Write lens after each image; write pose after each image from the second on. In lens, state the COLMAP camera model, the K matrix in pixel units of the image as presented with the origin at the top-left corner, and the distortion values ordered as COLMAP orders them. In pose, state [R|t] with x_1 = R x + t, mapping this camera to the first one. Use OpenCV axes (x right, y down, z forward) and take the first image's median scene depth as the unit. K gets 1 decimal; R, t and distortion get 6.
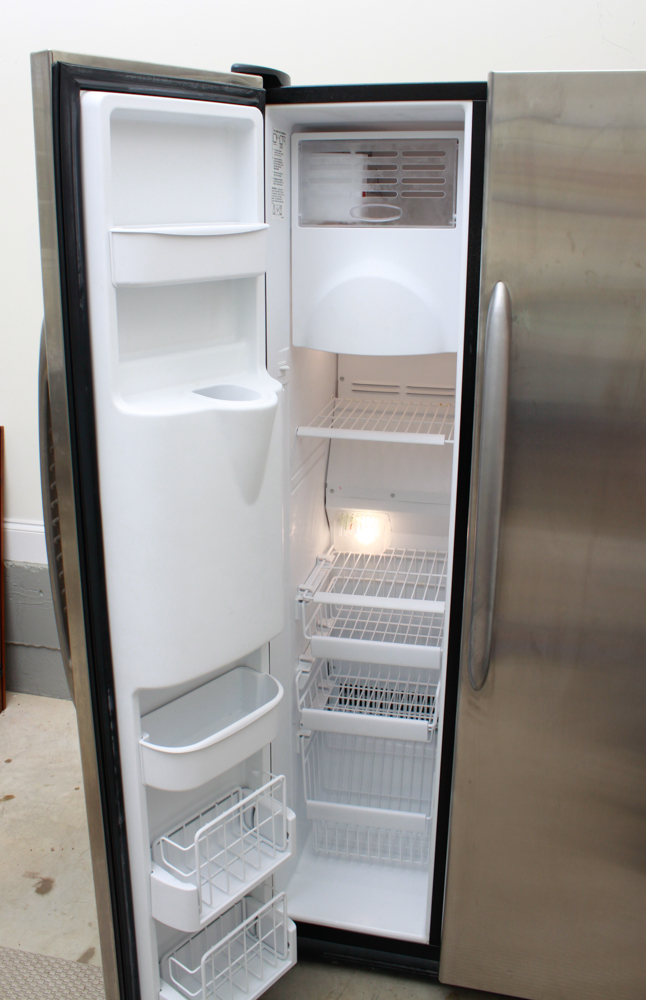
lens RADIAL K [[969.7, 0, 284.5], [0, 969.7, 496.0], [0, 0, 1]] dist [-0.217179, 0.280094]
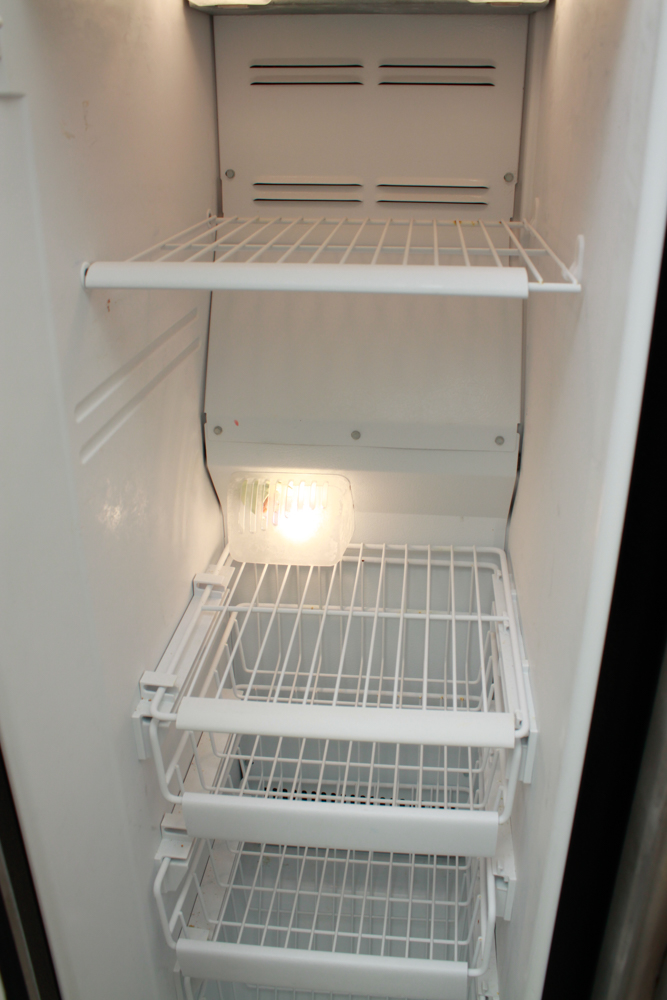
lens RADIAL K [[885.8, 0, 333.5], [0, 885.8, 500.0], [0, 0, 1]] dist [-0.156465, -0.000664]
pose [[0.990441, -0.056419, 0.125874, 0.063875], [0.041955, 0.992510, 0.114732, -0.022940], [-0.131405, -0.108354, 0.985389, 0.780687]]
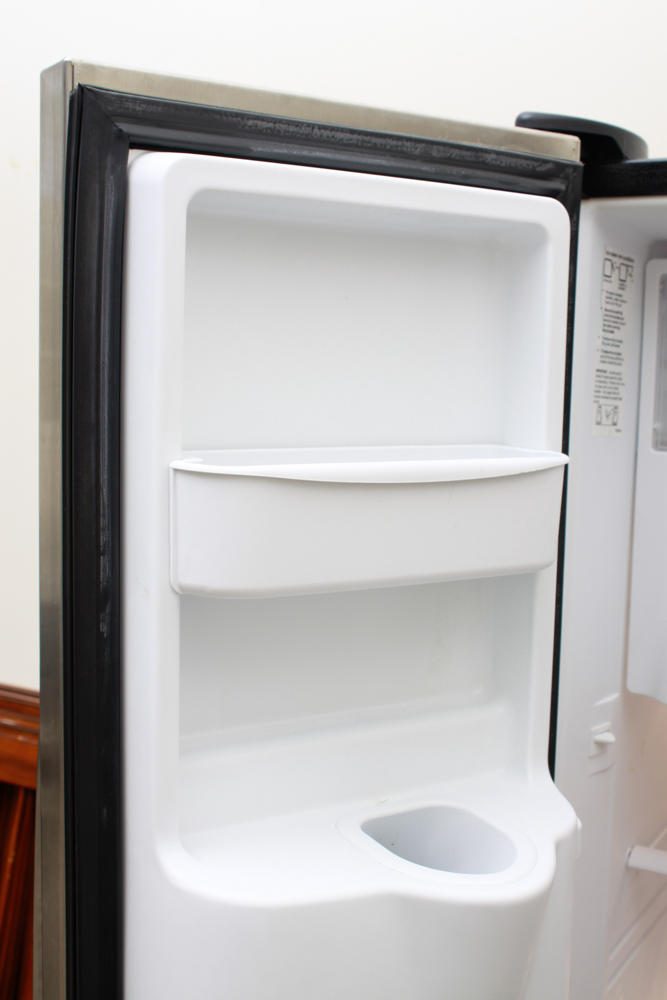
lens RADIAL K [[1301.9, 0, 333.5], [0, 1301.9, 500.0], [0, 0, 1]] dist [-0.039464, -0.022822]
pose [[0.963977, 0.057886, -0.259611, 0.032537], [-0.105925, 0.978843, -0.175061, -0.129439], [0.243985, 0.196255, 0.949713, 0.352743]]
